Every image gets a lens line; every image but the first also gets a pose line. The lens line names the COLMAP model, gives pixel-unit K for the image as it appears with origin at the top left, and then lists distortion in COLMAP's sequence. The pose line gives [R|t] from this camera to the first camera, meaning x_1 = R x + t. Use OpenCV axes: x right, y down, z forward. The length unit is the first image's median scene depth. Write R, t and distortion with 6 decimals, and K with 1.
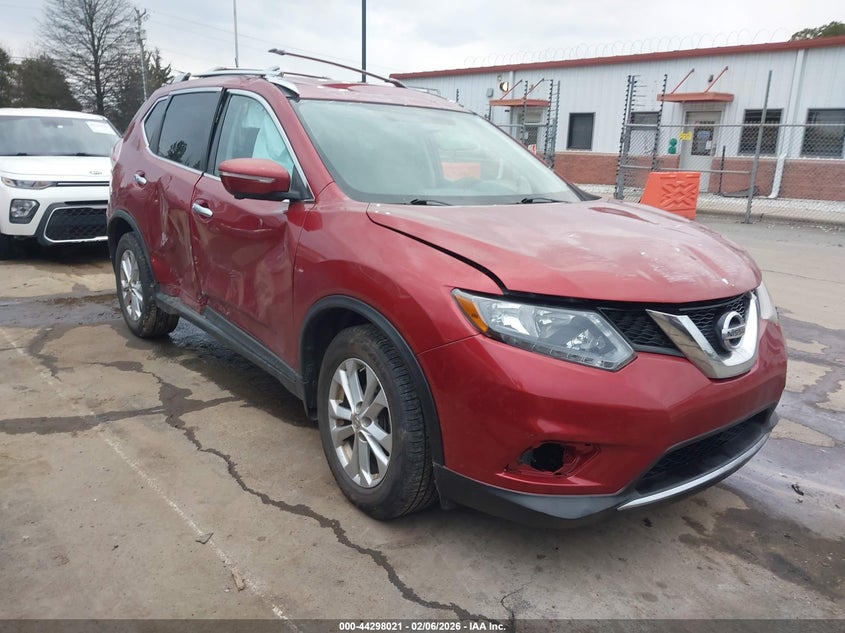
lens RADIAL K [[664.3, 0, 430.9], [0, 664.3, 318.6], [0, 0, 1]] dist [-0.001196, -0.010940]
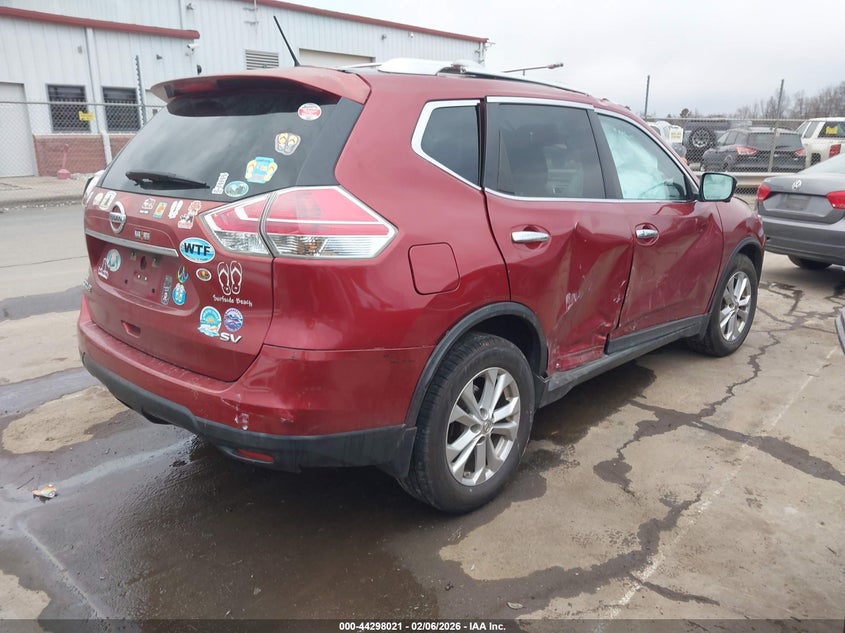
lens RADIAL K [[664.3, 0, 429.6], [0, 664.3, 318.3], [0, 0, 1]] dist [-0.001196, -0.010940]
pose [[-0.111296, -0.319991, 0.940861, -1.072645], [0.244331, 0.908873, 0.338014, -0.389679], [-0.963284, 0.267501, -0.022970, 1.145000]]
